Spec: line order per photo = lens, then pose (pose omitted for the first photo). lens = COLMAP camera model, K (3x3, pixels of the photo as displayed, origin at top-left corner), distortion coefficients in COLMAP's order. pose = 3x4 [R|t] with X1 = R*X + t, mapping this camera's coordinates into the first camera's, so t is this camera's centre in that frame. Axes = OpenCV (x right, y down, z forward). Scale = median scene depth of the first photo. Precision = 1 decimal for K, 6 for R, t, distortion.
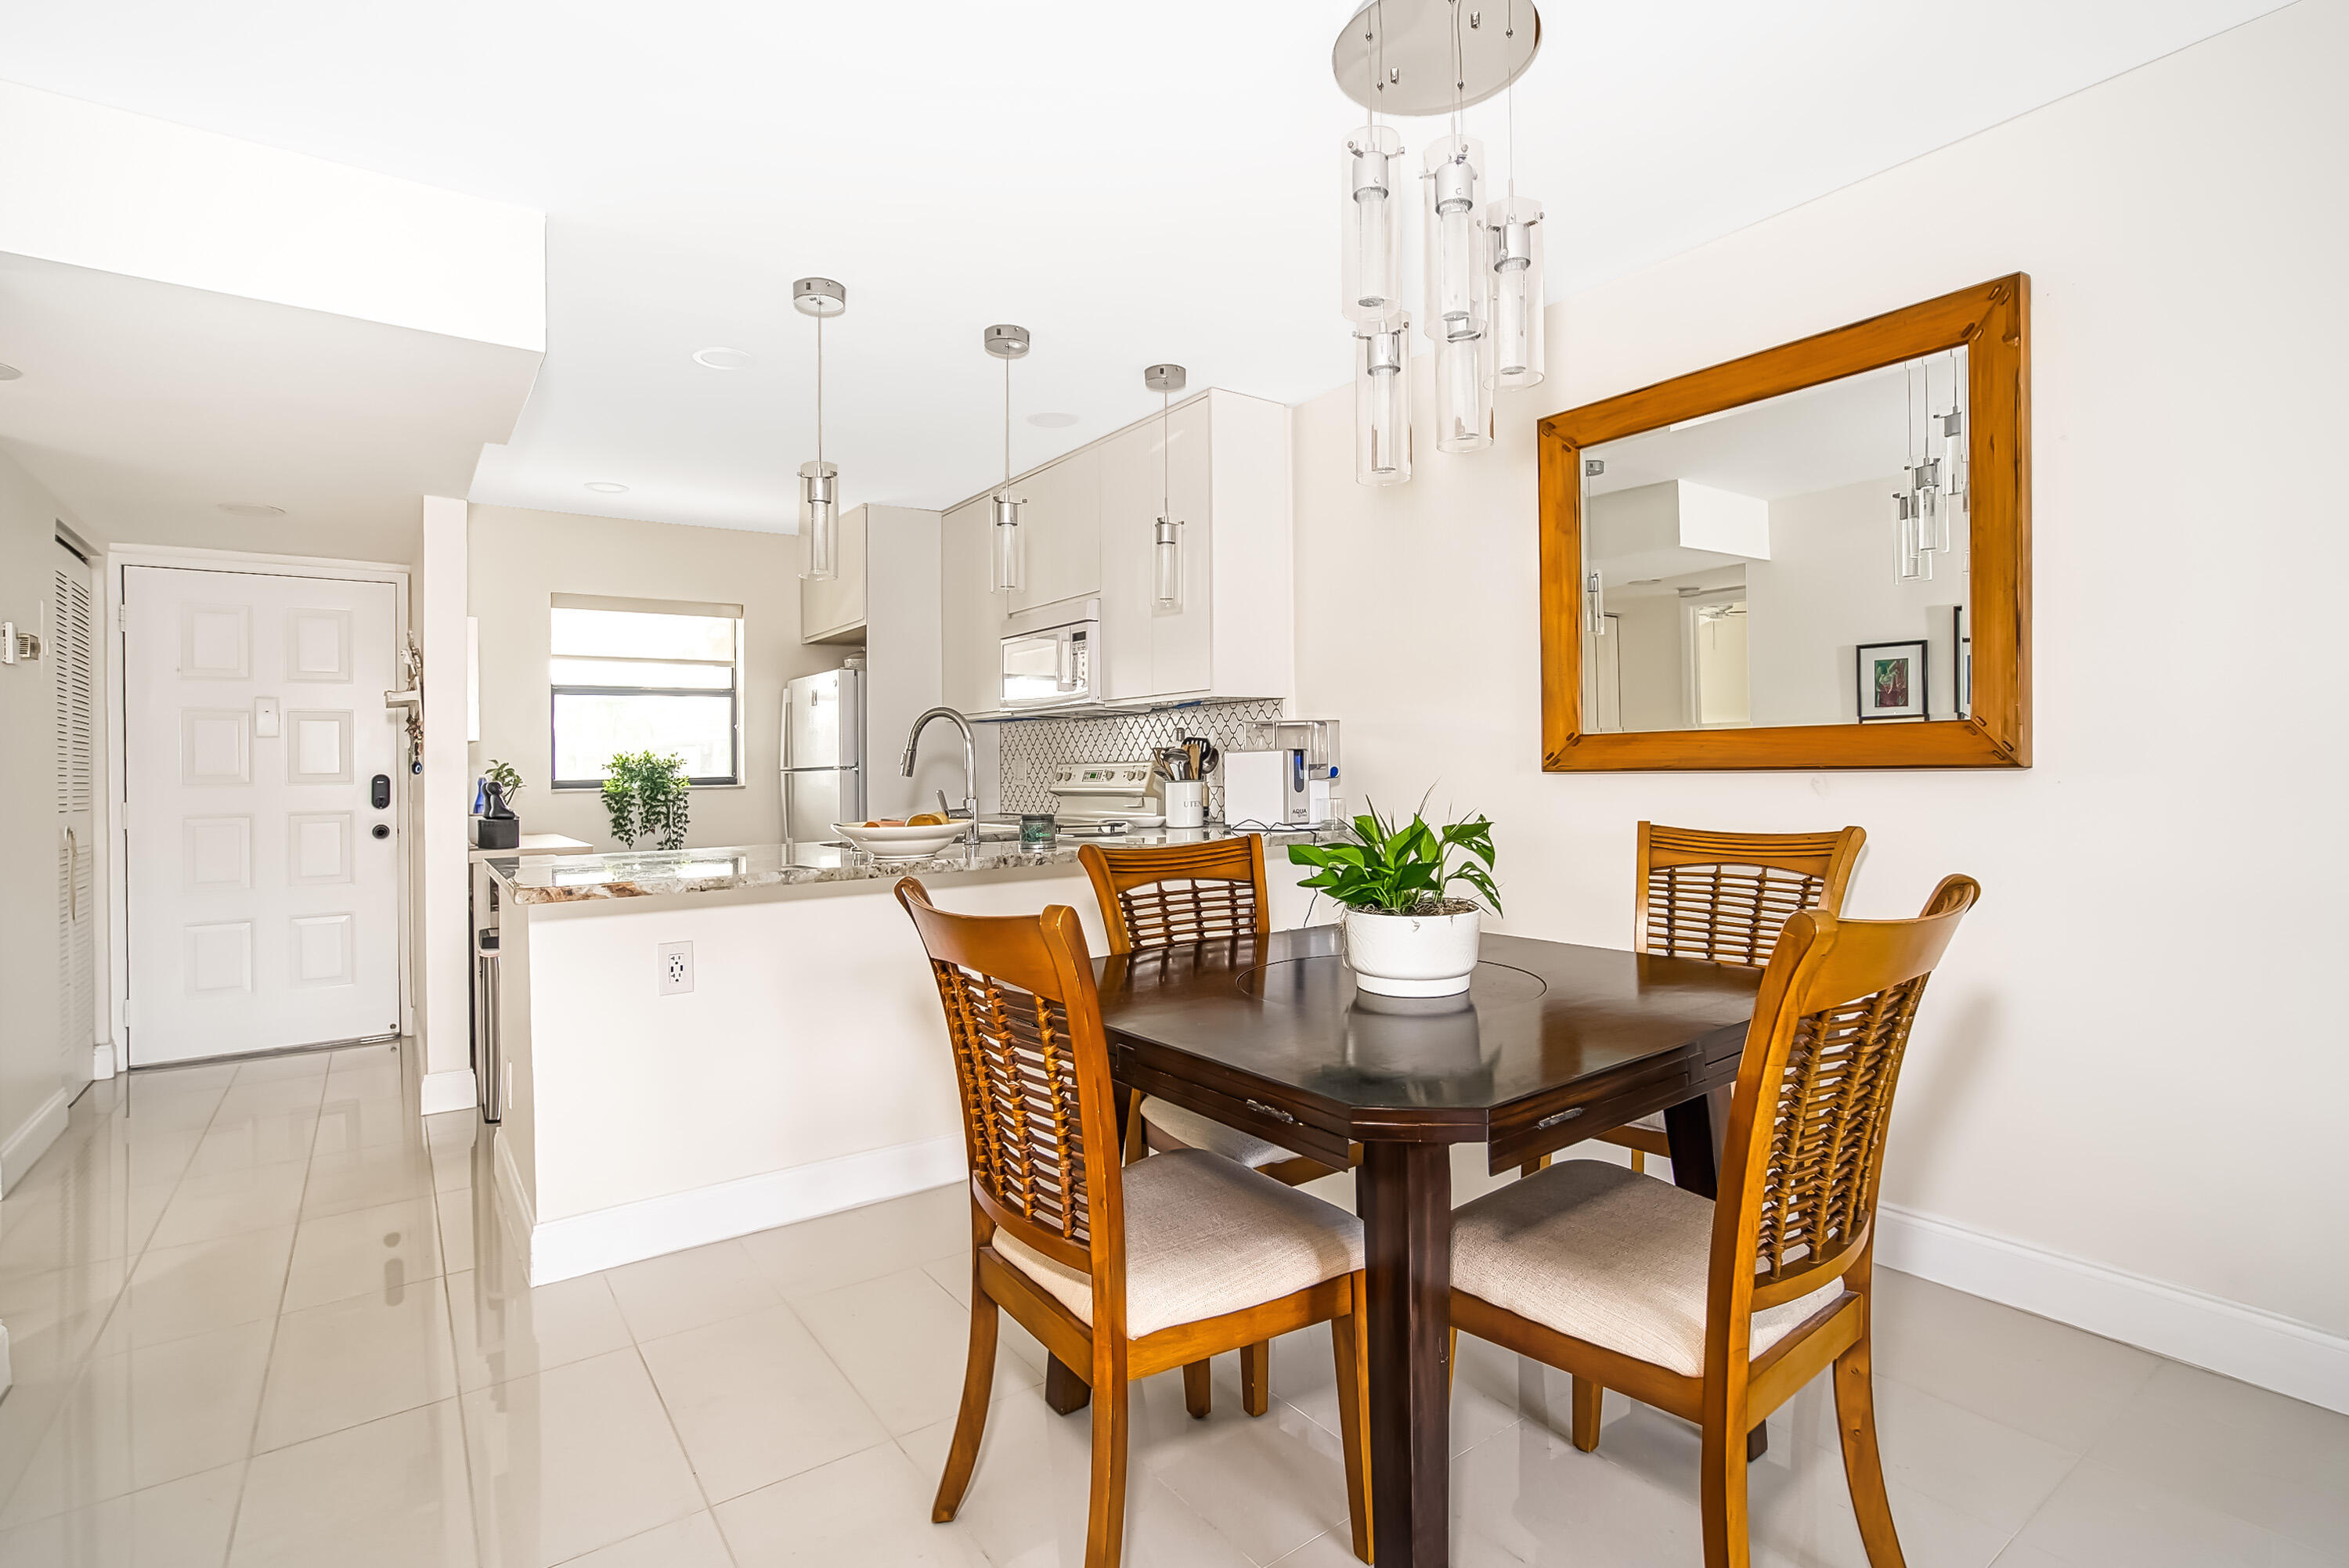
lens RADIAL K [[1152.3, 0, 1174.5], [0, 1152.3, 784.0], [0, 0, 1]] dist [0.001513, 0.000657]
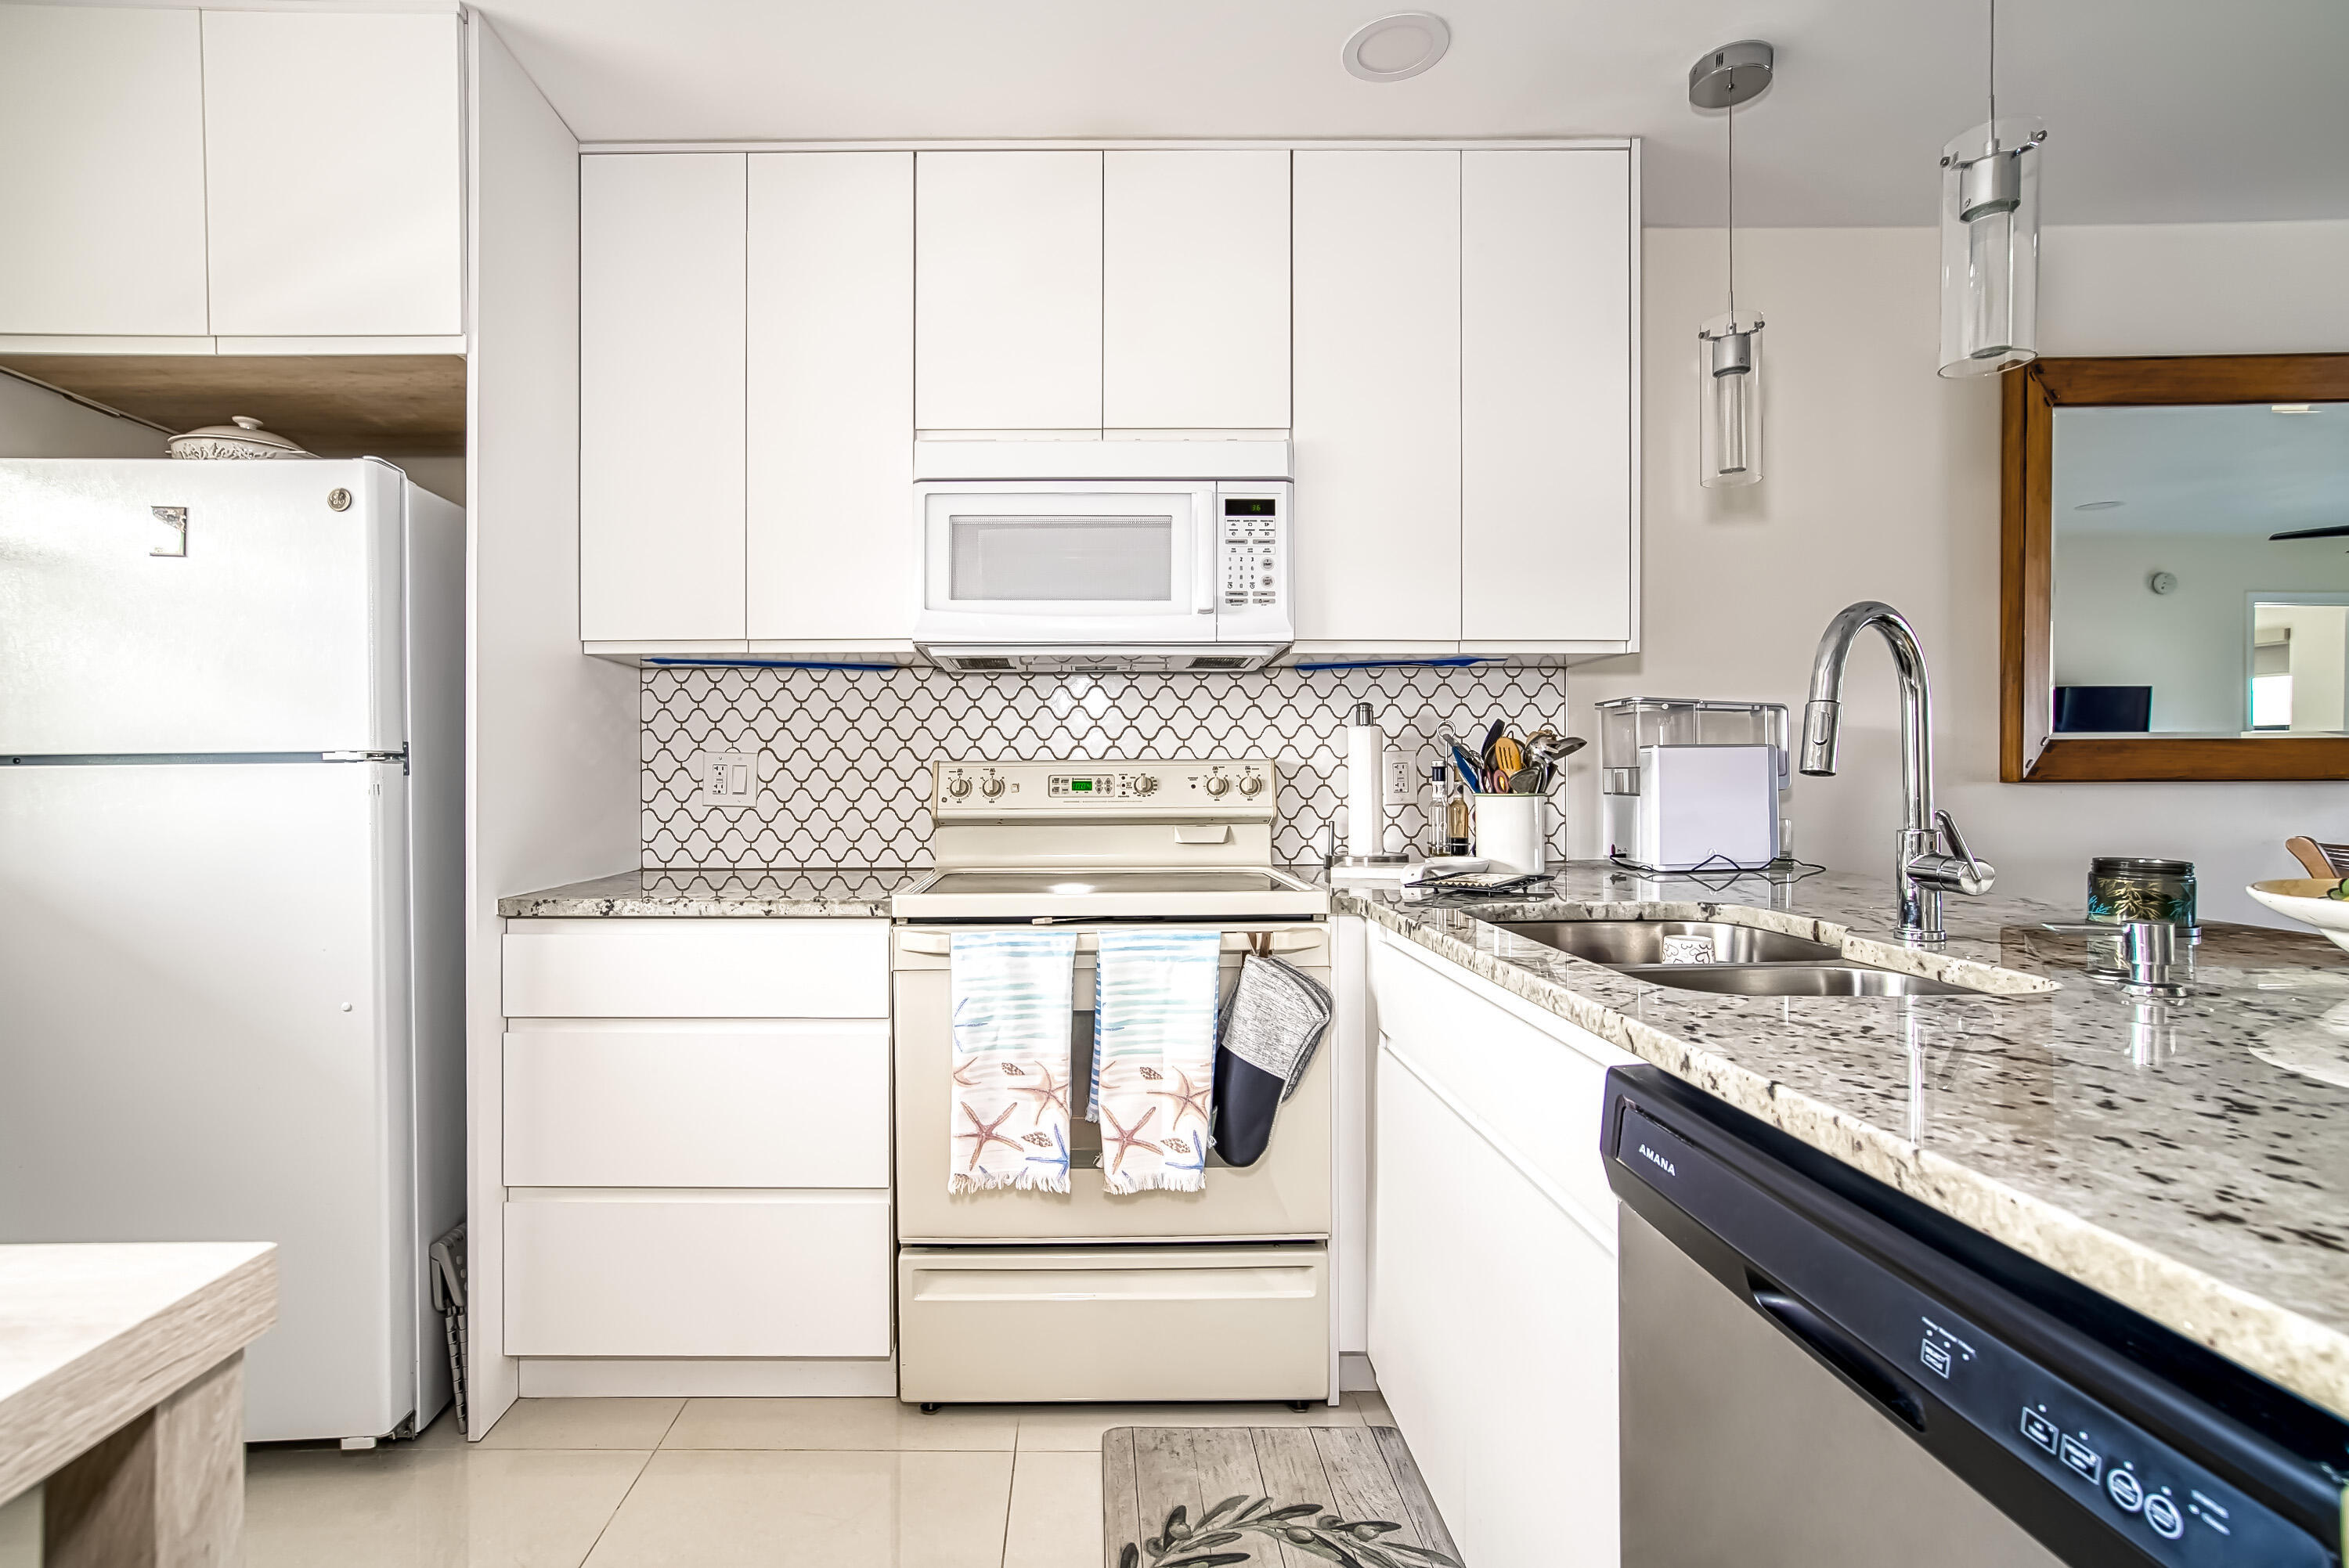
lens RADIAL K [[1152.3, 0, 1174.5], [0, 1152.3, 784.0], [0, 0, 1]] dist [0.001513, 0.000657]
pose [[0.582224, 0.010938, 0.812955, -0.484927], [0.003992, 0.999859, -0.016312, 0.000558], [-0.813019, 0.012743, 0.582098, 0.701529]]
